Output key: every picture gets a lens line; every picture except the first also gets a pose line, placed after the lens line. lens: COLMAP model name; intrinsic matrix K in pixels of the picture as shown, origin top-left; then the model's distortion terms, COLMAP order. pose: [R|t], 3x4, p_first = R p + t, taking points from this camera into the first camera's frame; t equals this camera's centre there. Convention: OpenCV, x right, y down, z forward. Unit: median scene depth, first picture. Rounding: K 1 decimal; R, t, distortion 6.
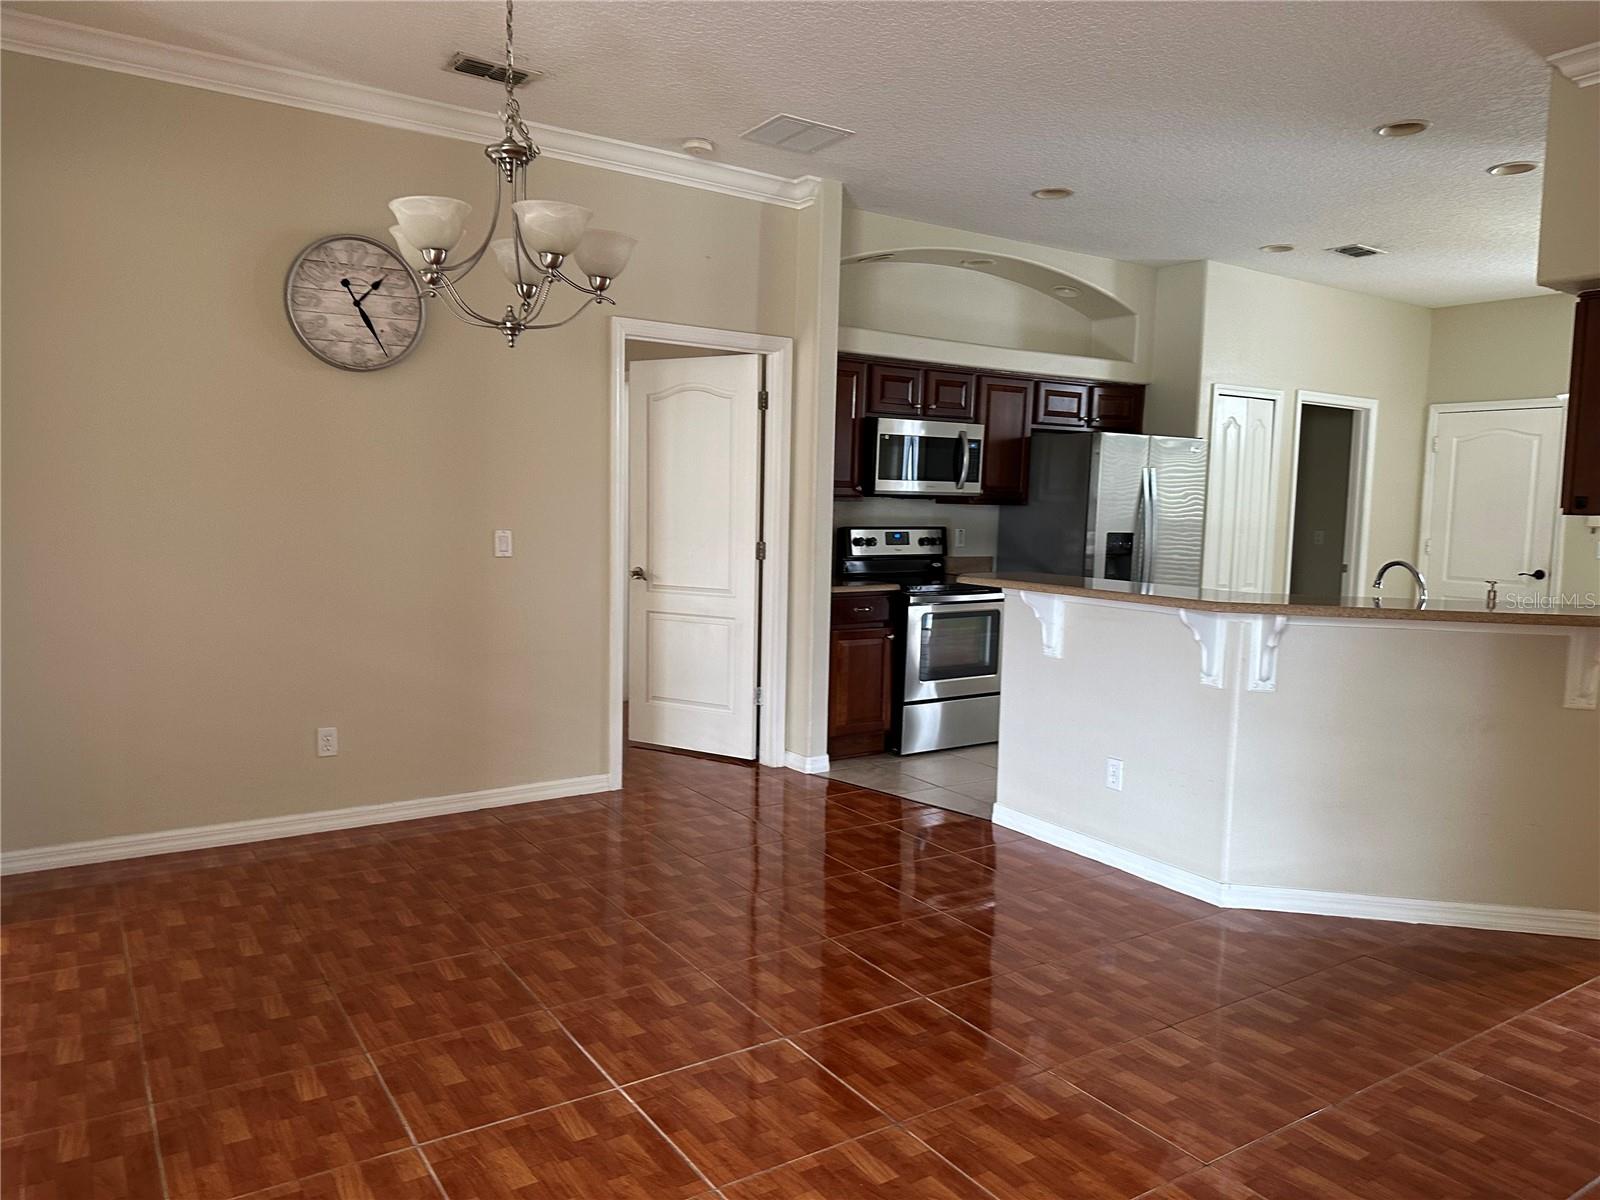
lens RADIAL K [[1118.0, 0, 791.3], [0, 1118.0, 610.4], [0, 0, 1]] dist [0.122922, -0.194890]
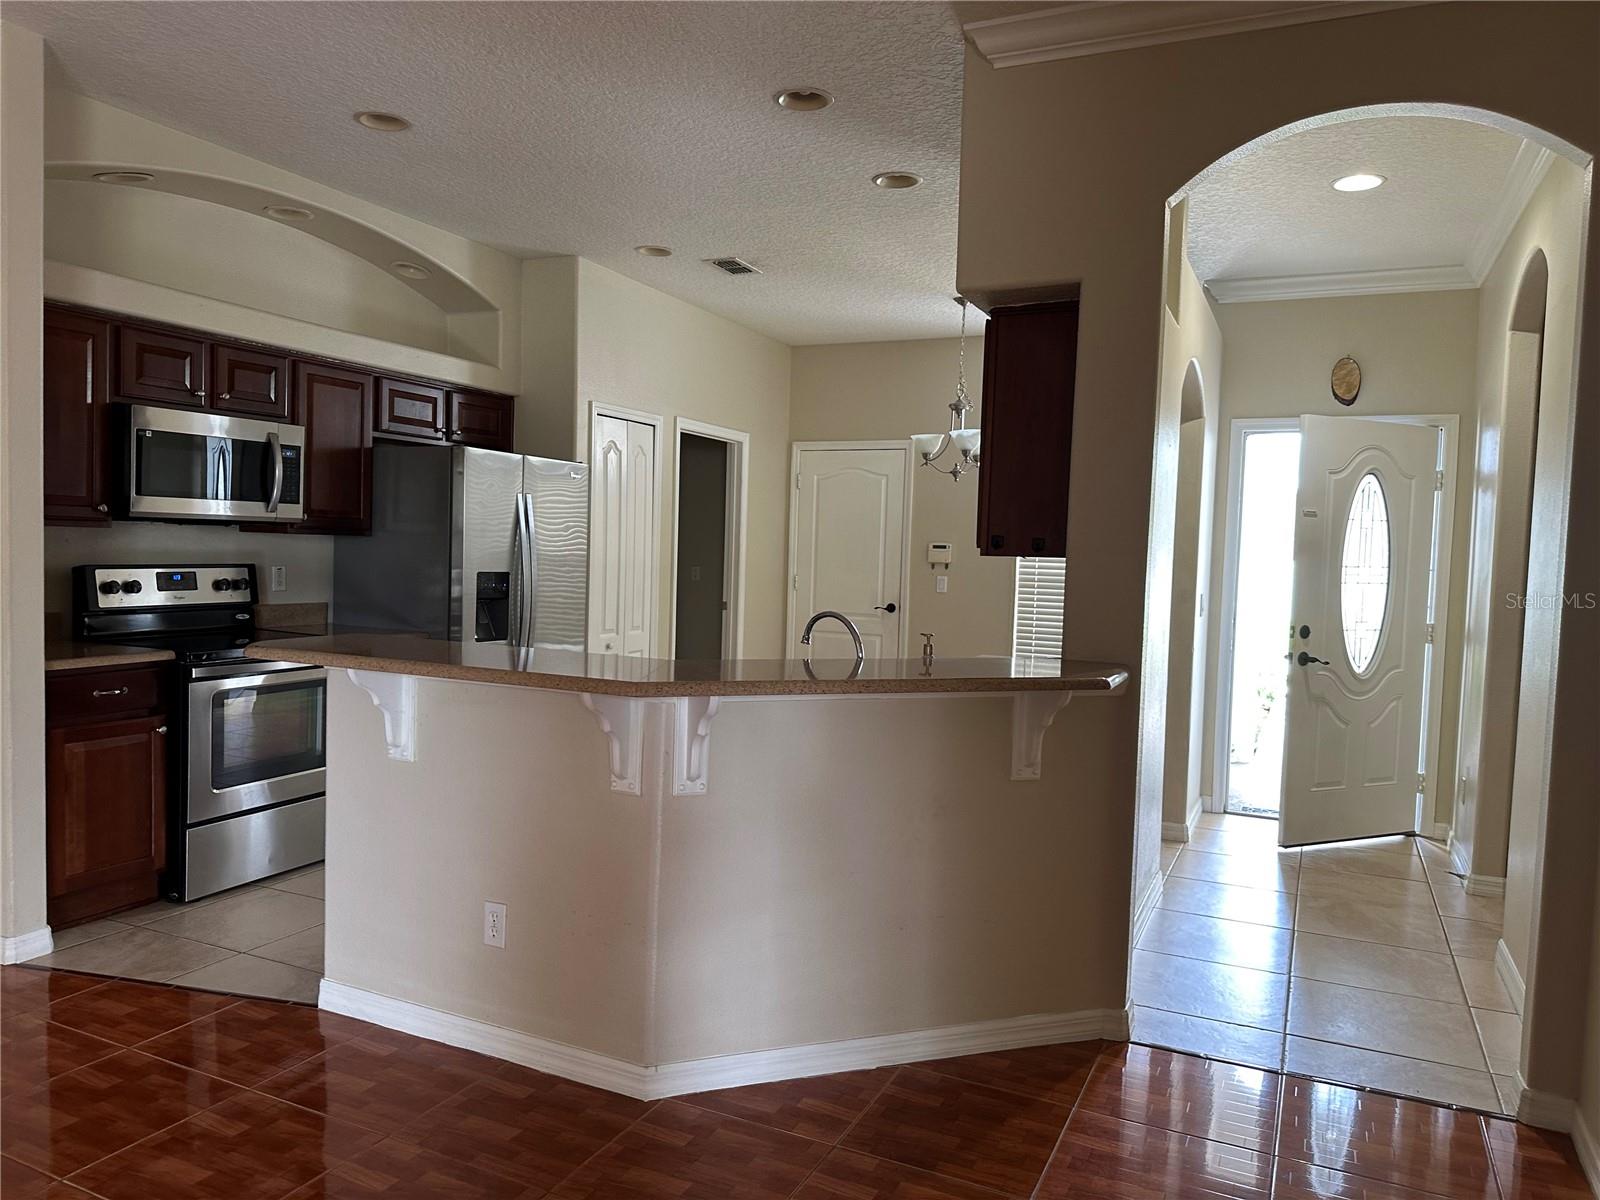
lens RADIAL K [[1118.0, 0, 791.3], [0, 1118.0, 610.4], [0, 0, 1]] dist [0.122922, -0.194890]
pose [[0.856344, -0.024701, 0.515815, 0.055372], [0.038222, 0.999147, -0.015607, -0.019955], [-0.514990, 0.033080, 0.856558, 0.192697]]
